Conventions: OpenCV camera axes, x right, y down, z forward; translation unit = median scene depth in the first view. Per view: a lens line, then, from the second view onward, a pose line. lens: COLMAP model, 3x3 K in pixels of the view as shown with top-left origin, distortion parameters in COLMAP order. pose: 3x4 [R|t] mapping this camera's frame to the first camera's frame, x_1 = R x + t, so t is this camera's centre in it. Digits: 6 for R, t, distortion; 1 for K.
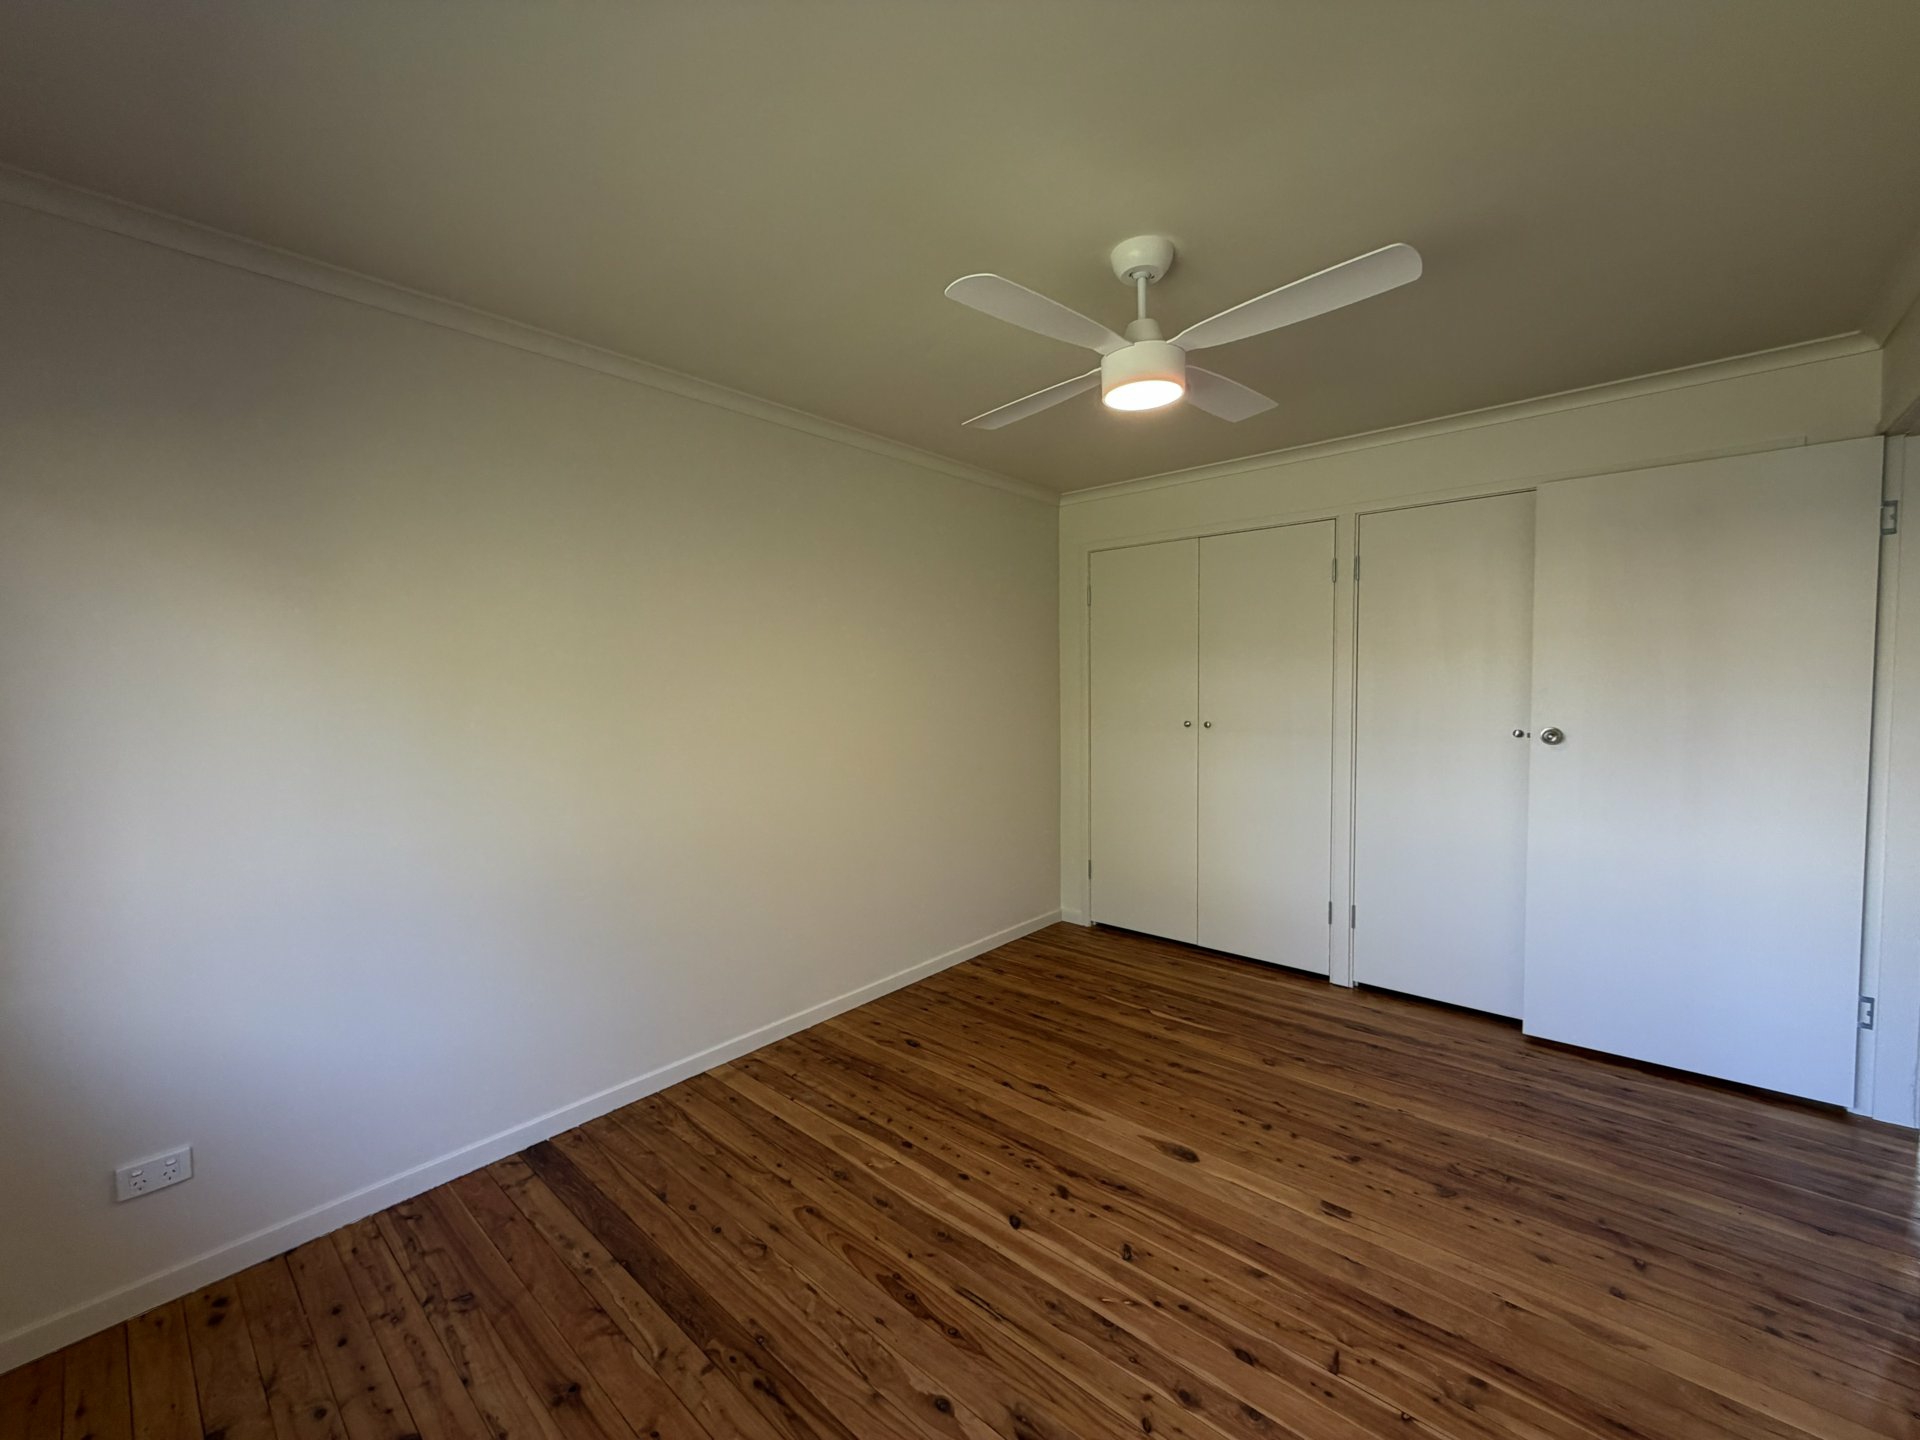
lens RADIAL K [[765.9, 0, 960.2], [0, 765.9, 719.1], [0, 0, 1]] dist [0.003006, -0.000456]
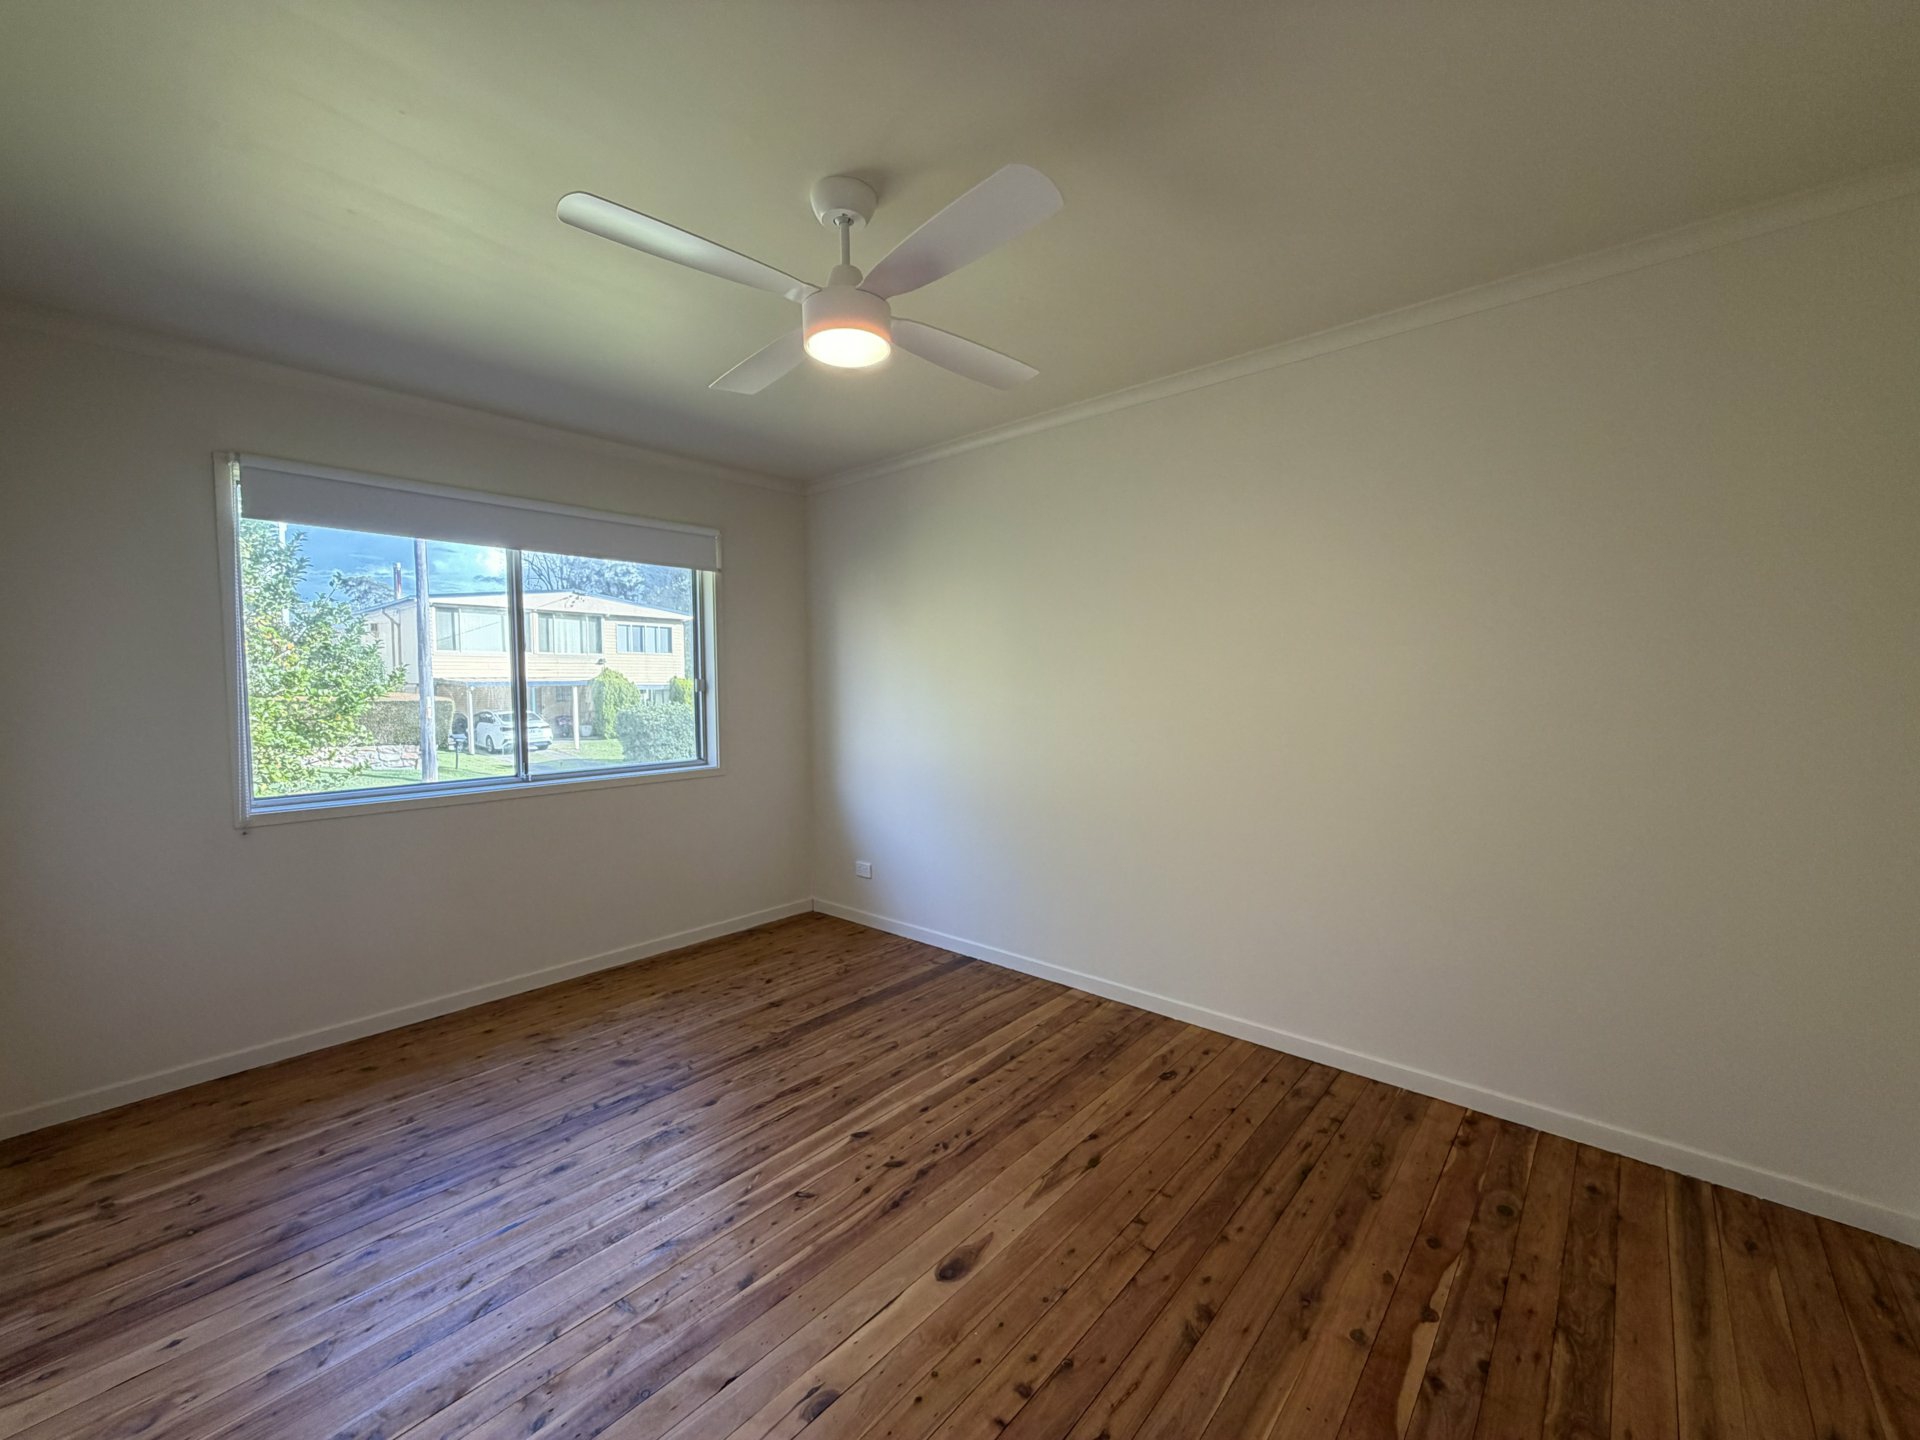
lens RADIAL K [[765.9, 0, 960.3], [0, 765.9, 720.6], [0, 0, 1]] dist [0.003006, -0.000456]
pose [[0.000782, 0.060506, -0.998168, 0.982352], [-0.037705, 0.997460, 0.060433, -0.028096], [0.999289, 0.037589, 0.003061, 0.939094]]
